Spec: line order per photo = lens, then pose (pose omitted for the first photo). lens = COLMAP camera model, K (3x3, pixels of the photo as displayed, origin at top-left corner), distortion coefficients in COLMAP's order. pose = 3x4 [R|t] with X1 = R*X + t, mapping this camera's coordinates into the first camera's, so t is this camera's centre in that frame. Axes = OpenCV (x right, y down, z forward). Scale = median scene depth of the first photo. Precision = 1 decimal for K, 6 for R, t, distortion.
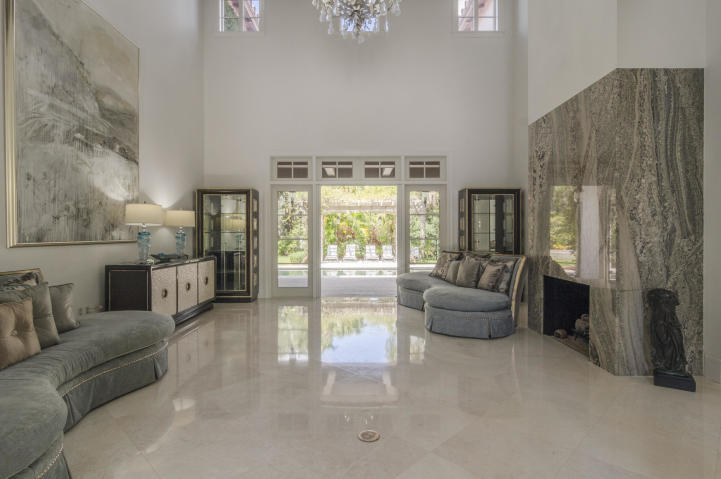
lens RADIAL K [[384.6, 0, 360.5], [0, 384.6, 239.5], [0, 0, 1]] dist [0.000939, -0.000278]
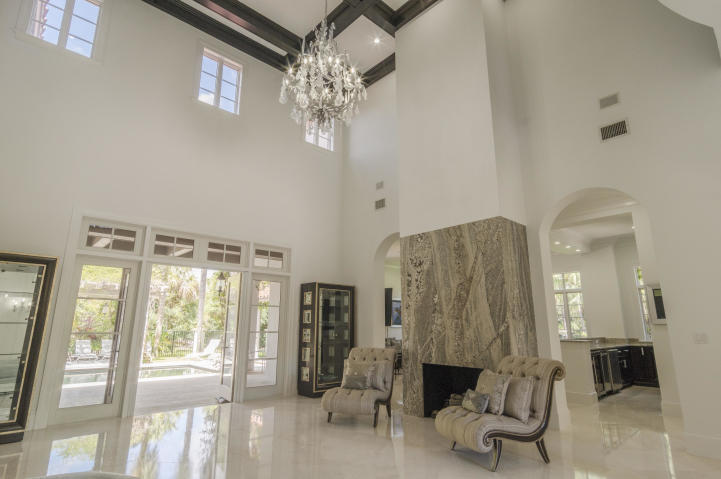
lens RADIAL K [[384.6, 0, 360.5], [0, 384.6, 239.5], [0, 0, 1]] dist [0.000939, -0.000278]
pose [[0.733457, 0.153833, 0.662100, -0.343412], [0.004550, 0.972922, -0.231091, -0.004051], [-0.679721, 0.172508, 0.712896, 0.148749]]
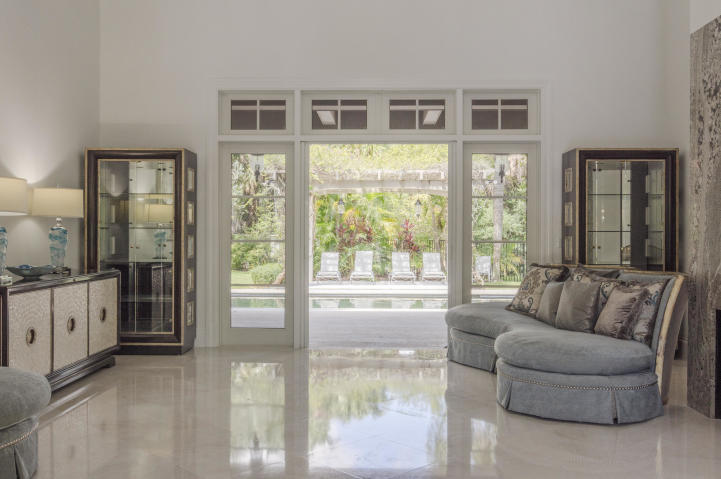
lens RADIAL K [[714.8, 0, 360.5], [0, 714.8, 239.5], [0, 0, 1]] dist [-0.002589, -0.001011]
pose [[0.999513, 0.005457, -0.030738, 0.002139], [-0.005555, 0.999980, -0.003118, -0.000324], [0.030720, 0.003287, 0.999523, -0.017826]]
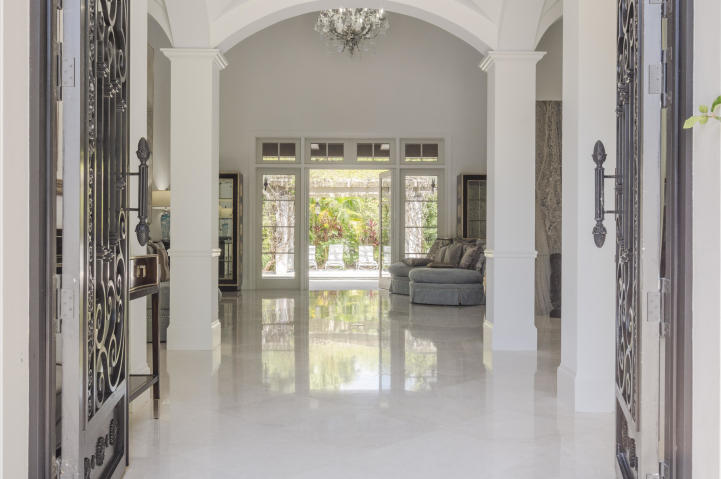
lens RADIAL K [[714.8, 0, 360.5], [0, 714.8, 239.5], [0, 0, 1]] dist [-0.002589, -0.001011]
pose [[0.999871, 0.005822, 0.014997, -0.005539], [-0.005703, 0.999952, -0.007994, 0.046340], [-0.015043, 0.007908, 0.999856, -0.781455]]
